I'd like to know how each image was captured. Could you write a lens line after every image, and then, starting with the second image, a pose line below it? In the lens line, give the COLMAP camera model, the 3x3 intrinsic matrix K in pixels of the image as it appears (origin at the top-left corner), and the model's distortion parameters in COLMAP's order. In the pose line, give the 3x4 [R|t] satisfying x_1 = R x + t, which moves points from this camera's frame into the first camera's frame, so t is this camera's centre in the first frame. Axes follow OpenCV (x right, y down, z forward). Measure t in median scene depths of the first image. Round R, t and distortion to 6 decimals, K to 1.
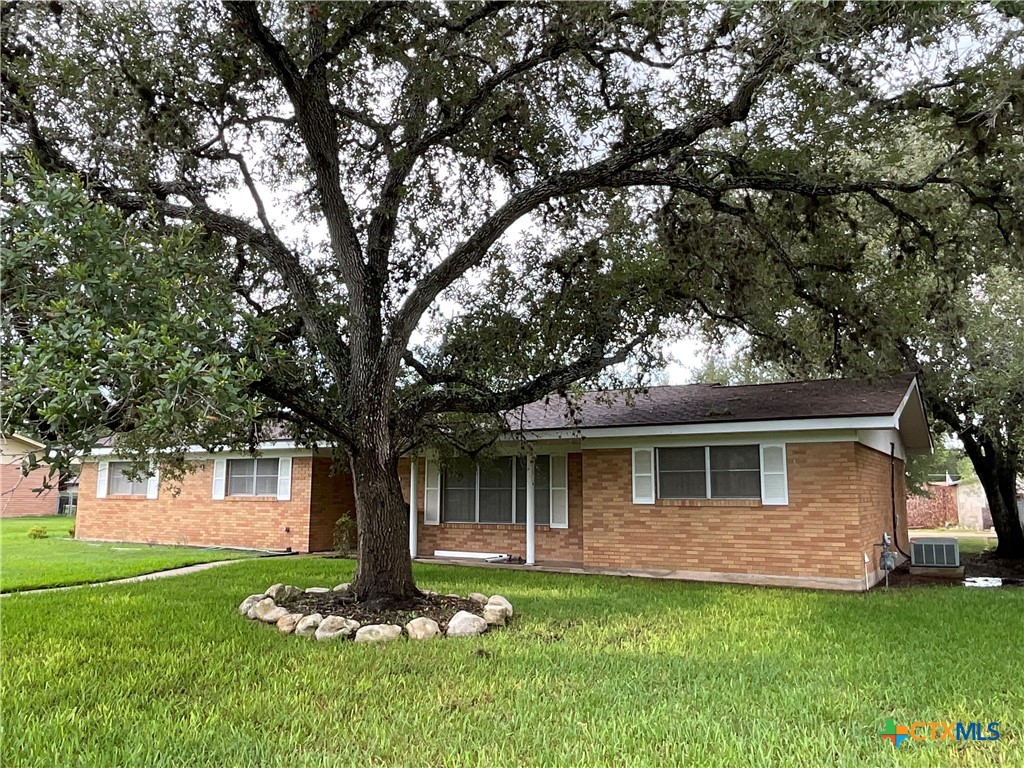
lens RADIAL K [[780.8, 0, 512.0], [0, 780.8, 384.0], [0, 0, 1]] dist [0.002391, -0.000801]
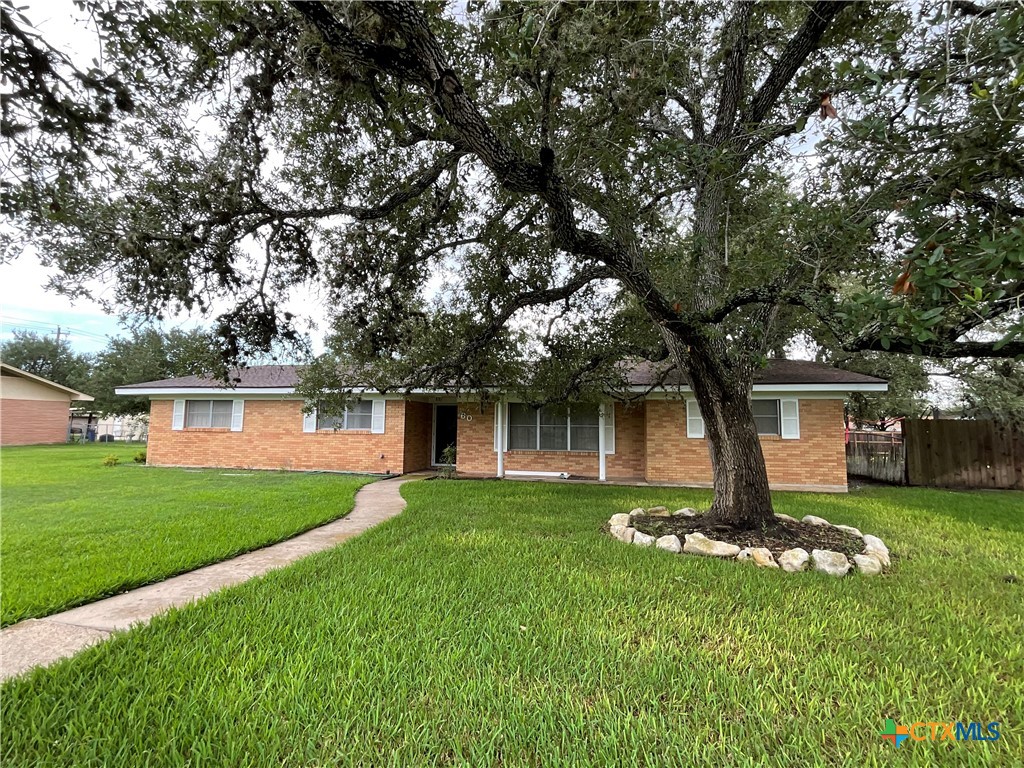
lens RADIAL K [[479.9, 0, 512.0], [0, 479.9, 384.0], [0, 0, 1]] dist [-0.005155, 0.001809]
pose [[0.948625, 0.035715, 0.314381, -0.437557], [-0.051356, 0.997813, 0.041608, 0.032985], [-0.312207, -0.055616, 0.948385, 0.259050]]
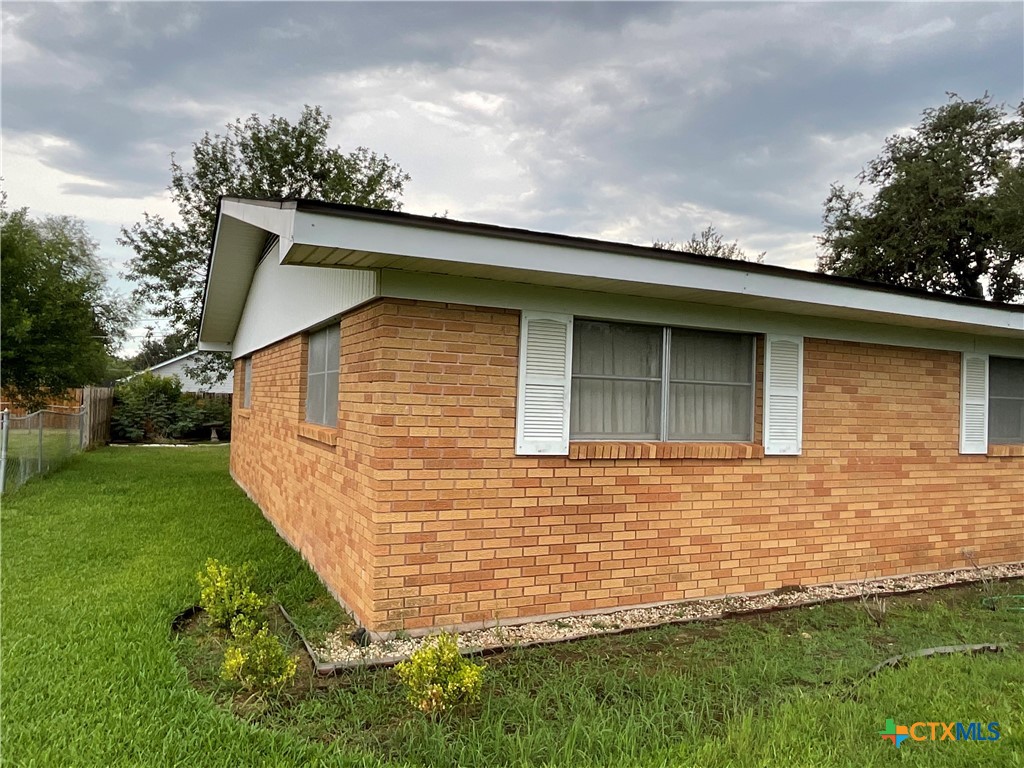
lens RADIAL K [[720.2, 0, 512.0], [0, 720.2, 384.0], [0, 0, 1]] dist [-0.002328, -0.000910]
pose [[0.558671, 0.032464, 0.828754, -1.139490], [-0.143867, 0.987879, 0.058285, 0.175024], [-0.816817, -0.151792, 0.556570, 1.389237]]
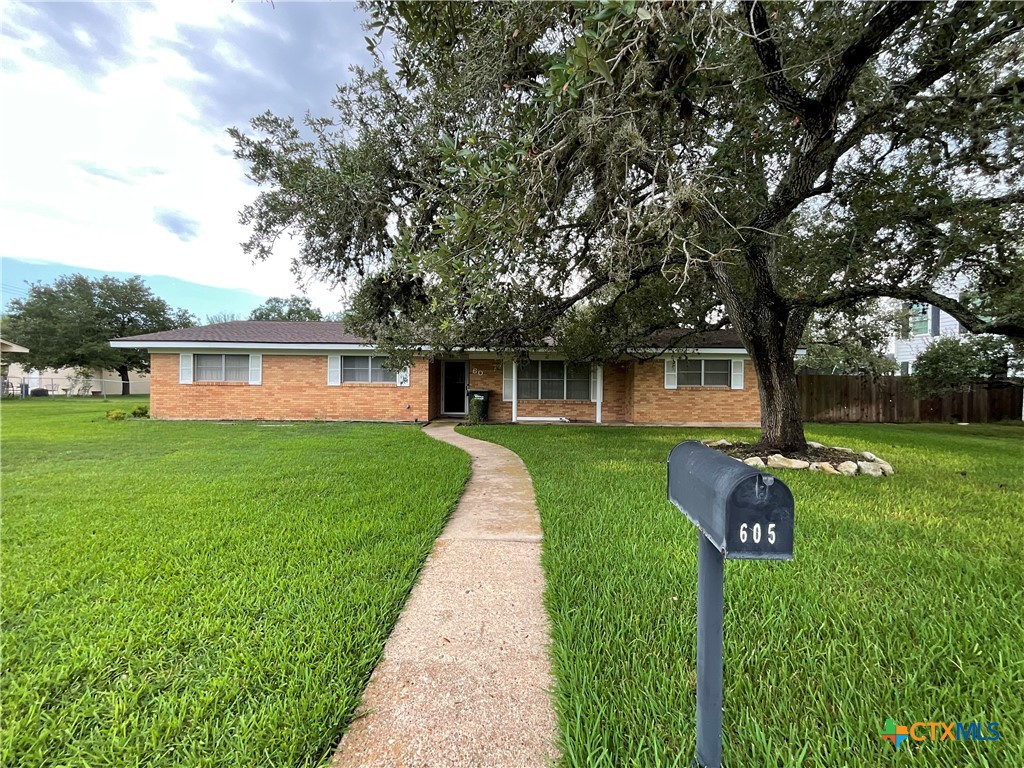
lens RADIAL K [[421.1, 0, 512.0], [0, 421.1, 384.0], [0, 0, 1]] dist [-0.004827, 0.005662]
pose [[0.856846, 0.002422, 0.515567, -0.679704], [-0.078072, 0.989067, 0.125105, 0.044028], [-0.509627, -0.147447, 0.847667, 0.328631]]
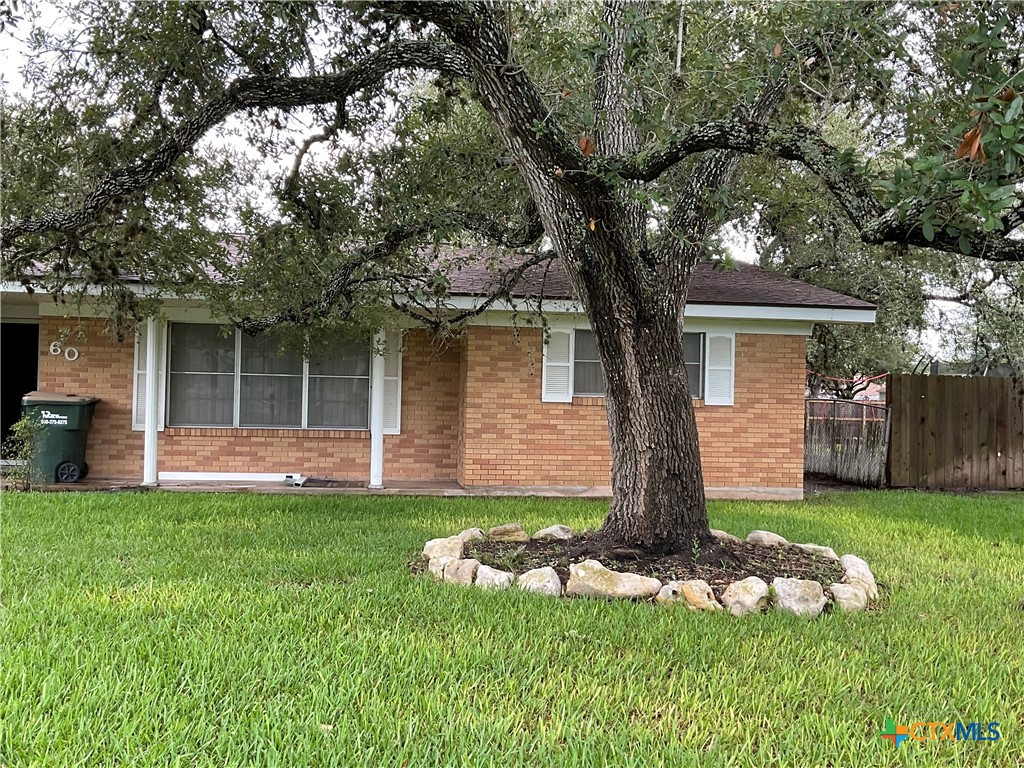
lens RADIAL K [[1037.8, 0, 512.0], [0, 1037.8, 384.0], [0, 0, 1]] dist [0.161129, -0.459907]
pose [[0.781717, 0.022259, 0.623236, -0.489531], [-0.107255, 0.989271, 0.099196, 0.040433], [-0.614341, -0.144388, 0.775717, 0.243560]]
